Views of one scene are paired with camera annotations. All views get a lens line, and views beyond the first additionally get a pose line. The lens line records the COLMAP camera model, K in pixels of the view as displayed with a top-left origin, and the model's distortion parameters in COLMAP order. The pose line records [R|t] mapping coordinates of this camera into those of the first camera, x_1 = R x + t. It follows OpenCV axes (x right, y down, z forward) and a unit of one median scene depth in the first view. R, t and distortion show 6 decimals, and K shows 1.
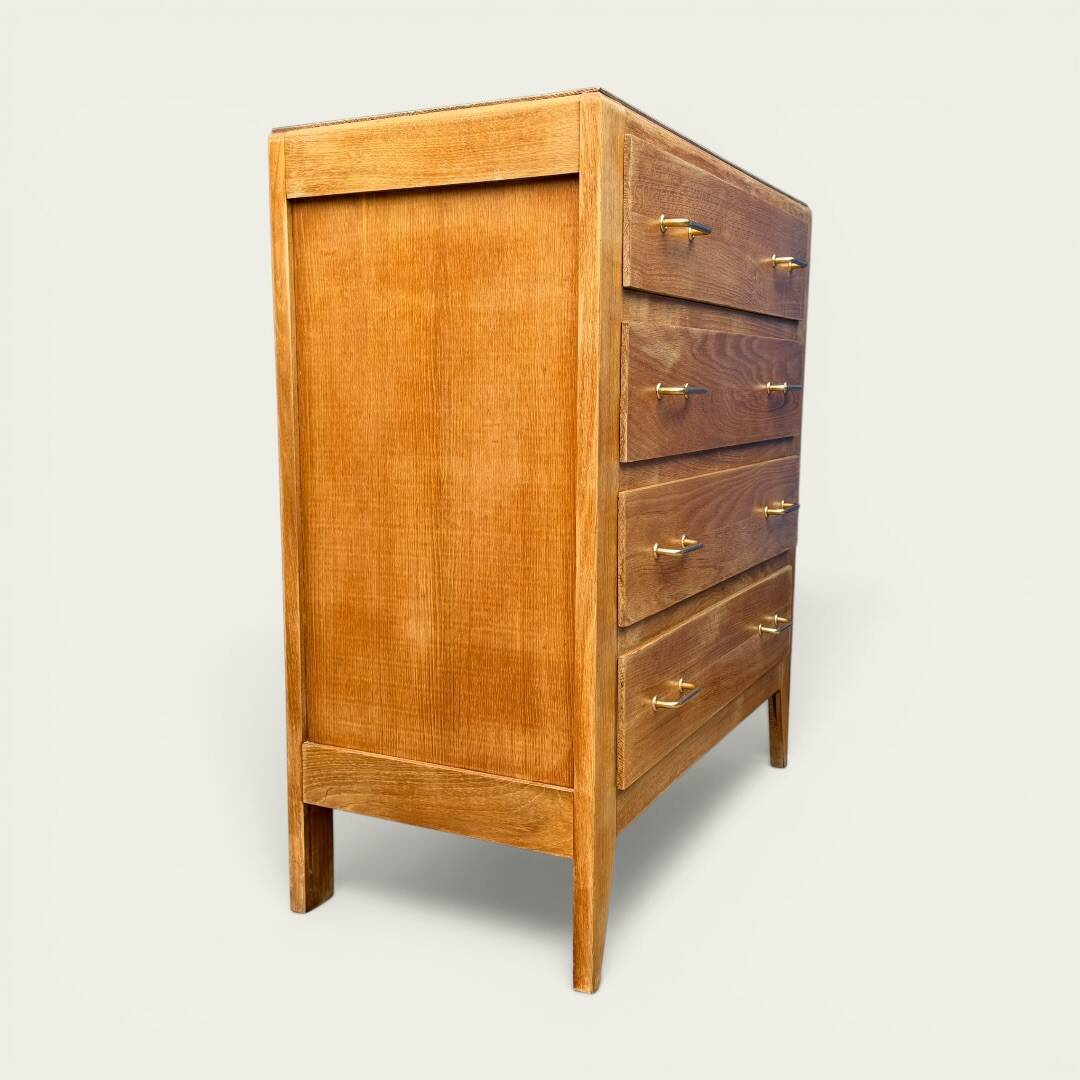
lens RADIAL K [[1119.0, 0, 538.8], [0, 1119.0, 560.3], [0, 0, 1]] dist [0.103349, -0.006430]
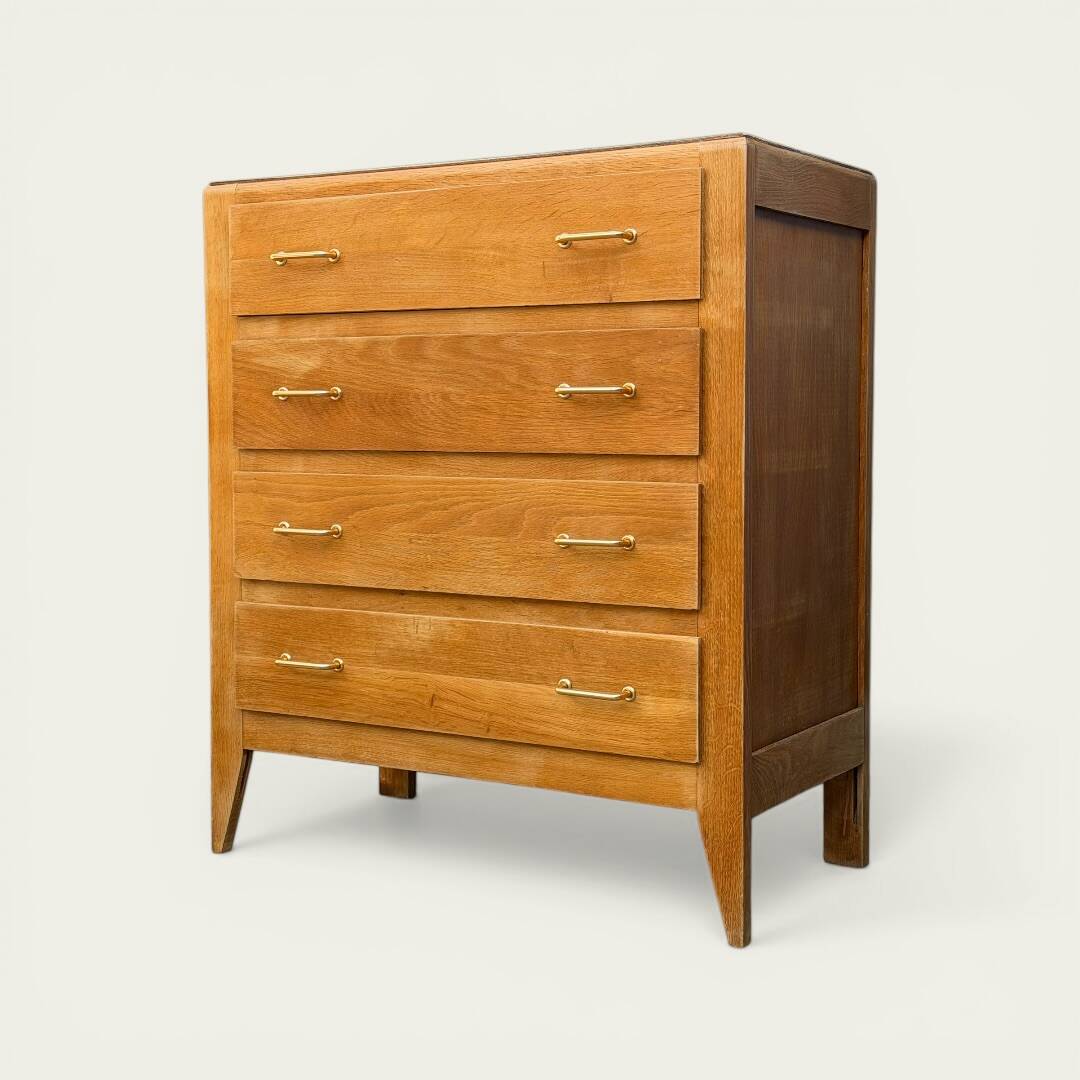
lens RADIAL K [[1664.1, 0, 540.0], [0, 1664.1, 540.0], [0, 0, 1]] dist [0.090995, -0.004484]
pose [[-0.074404, 0.079410, -0.994061, 1.848798], [-0.152285, 0.984228, 0.090022, -0.196855], [0.985532, 0.158079, -0.061137, 1.386745]]
